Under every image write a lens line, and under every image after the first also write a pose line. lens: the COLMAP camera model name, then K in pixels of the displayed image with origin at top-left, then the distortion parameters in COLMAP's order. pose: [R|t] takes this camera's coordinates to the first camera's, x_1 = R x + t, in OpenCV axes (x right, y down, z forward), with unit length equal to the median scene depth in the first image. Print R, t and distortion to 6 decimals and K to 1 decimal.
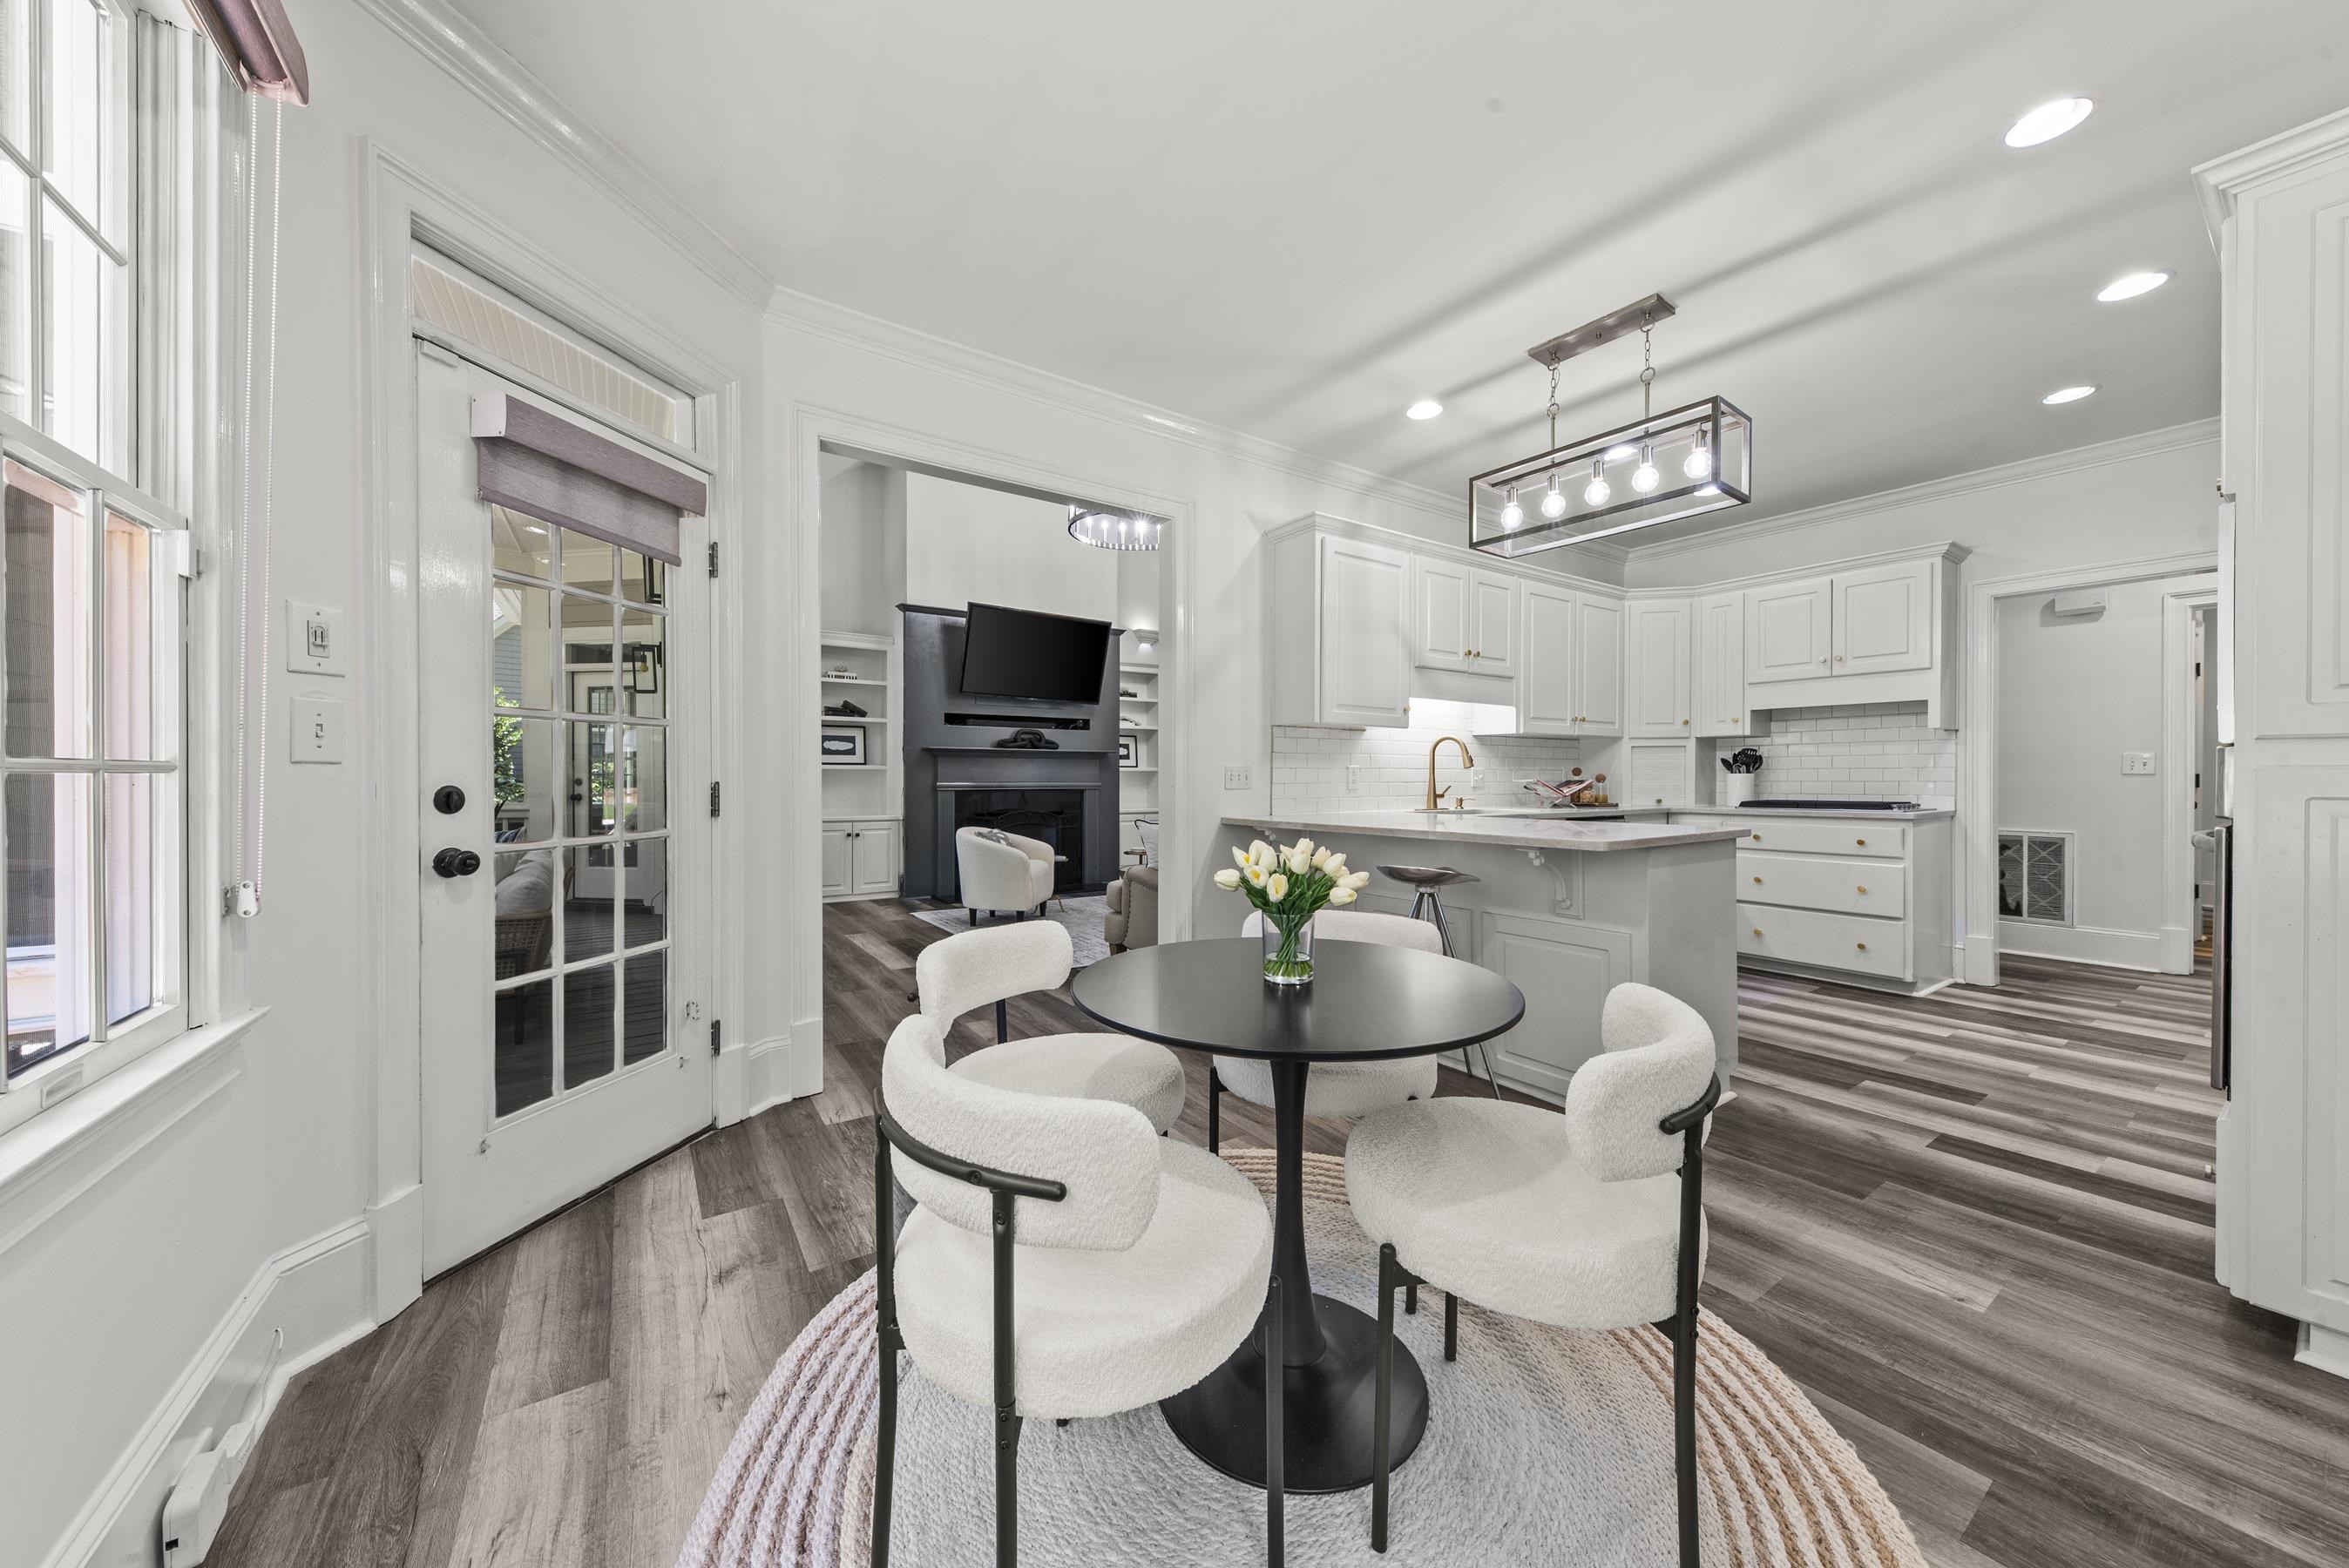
lens RADIAL K [[827.5, 0, 1168.5], [0, 827.5, 785.5], [0, 0, 1]] dist [0.012622, -0.006061]
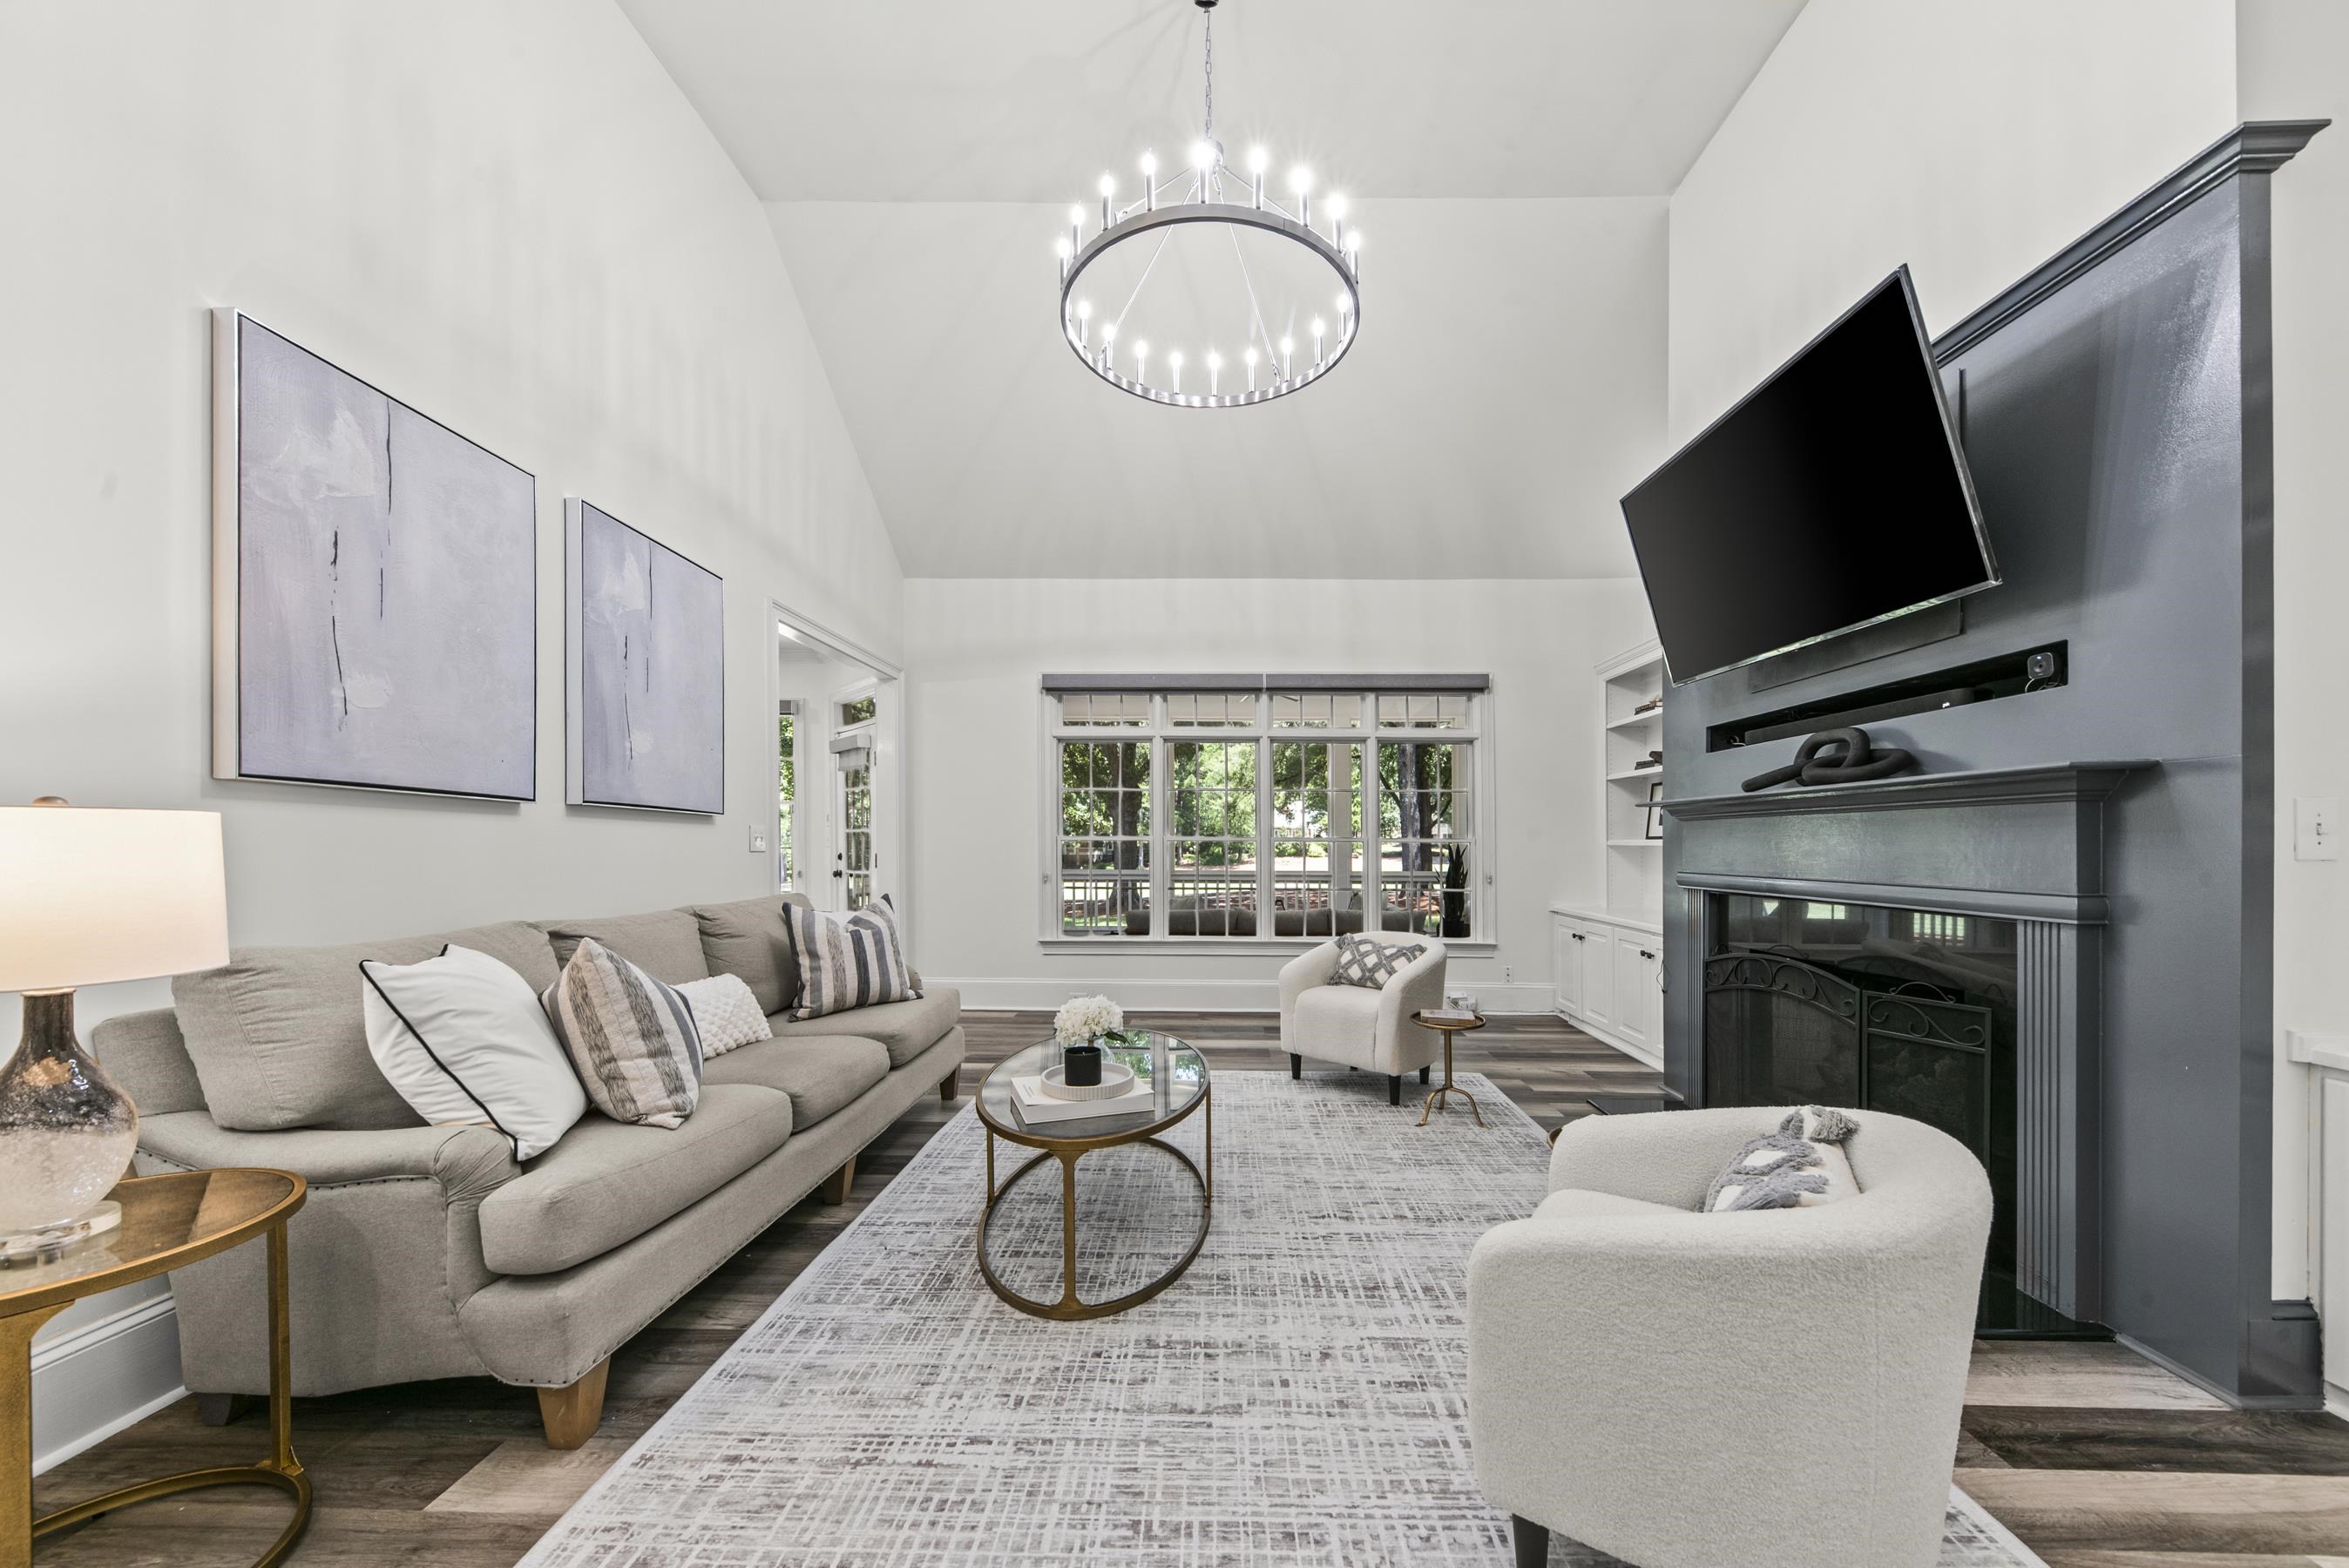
lens RADIAL K [[779.4, 0, 1199.3], [0, 779.4, 854.2], [0, 0, 1]] dist [0.007127, -0.004426]
pose [[-0.568106, 0.005546, -0.822937, 0.460636], [-0.012498, 0.999804, 0.015366, -0.027070], [0.822860, 0.019015, -0.567925, 1.620271]]
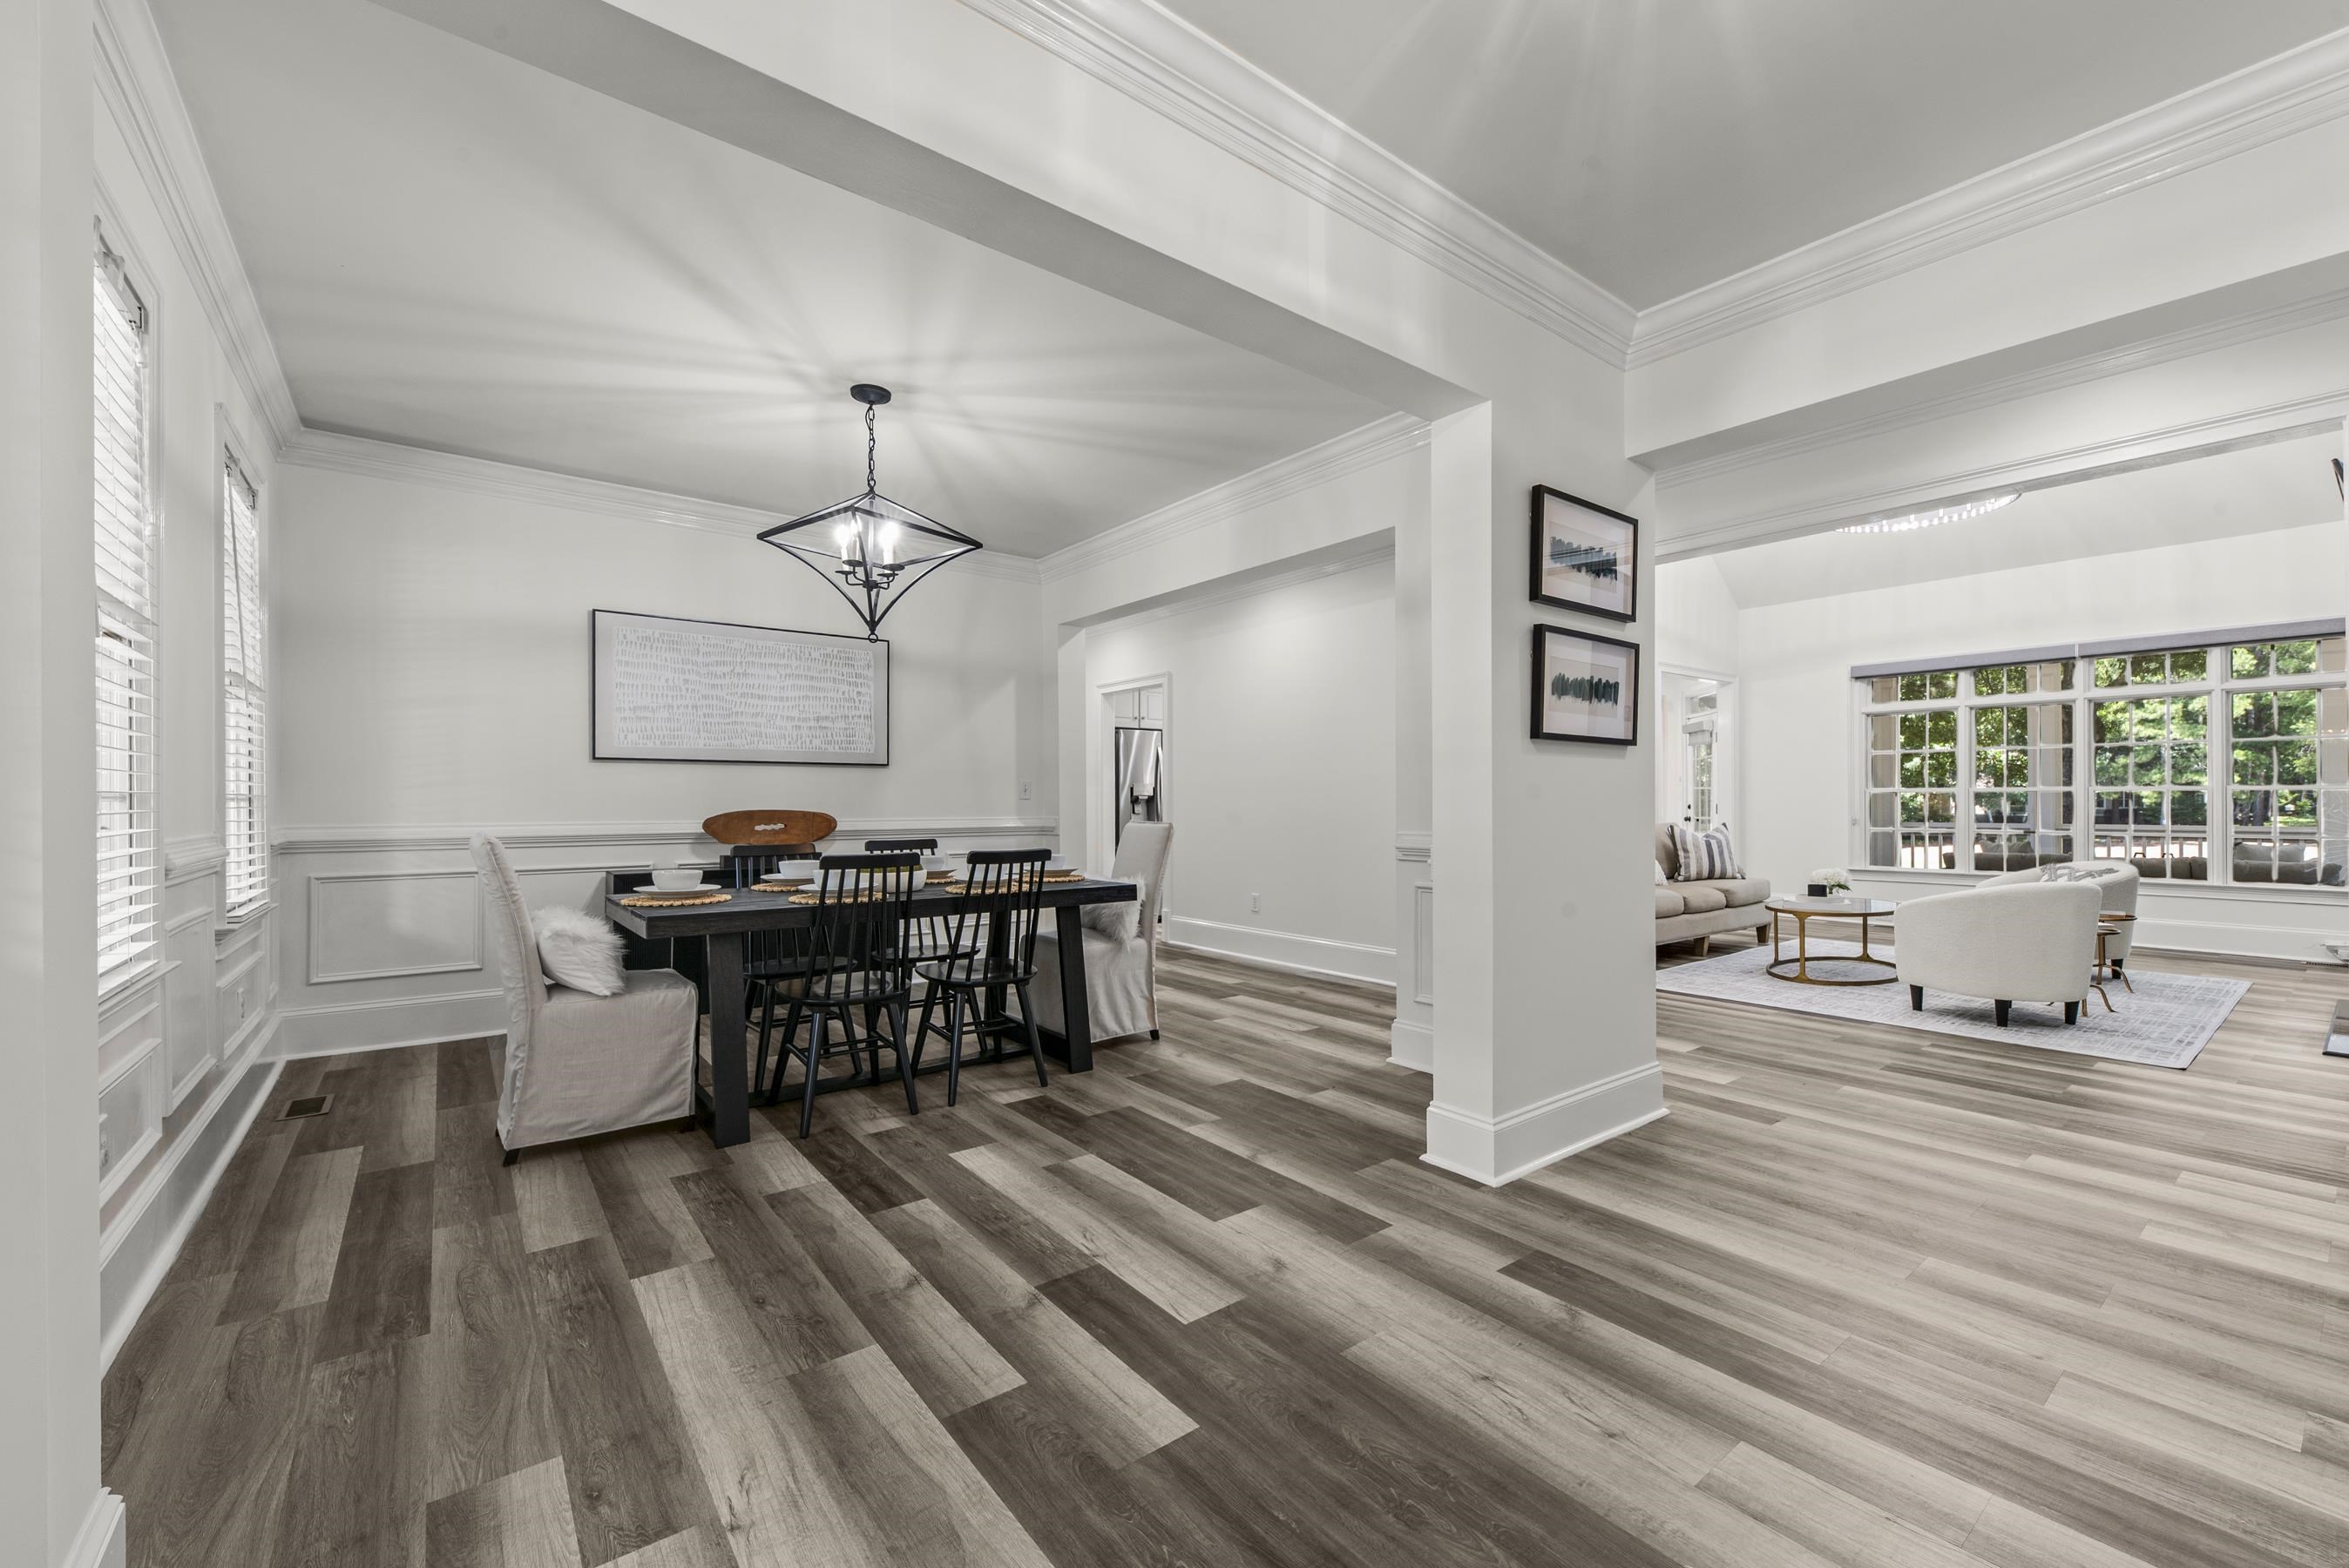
lens RADIAL K [[930.5, 0, 1209.4], [0, 930.5, 808.7], [0, 0, 1]] dist [0.009560, -0.006559]
pose [[-0.996726, 0.001671, -0.080837, 1.041116], [0.000515, 0.999897, 0.014310, -0.023155], [0.080853, 0.014222, -0.996625, 2.496683]]
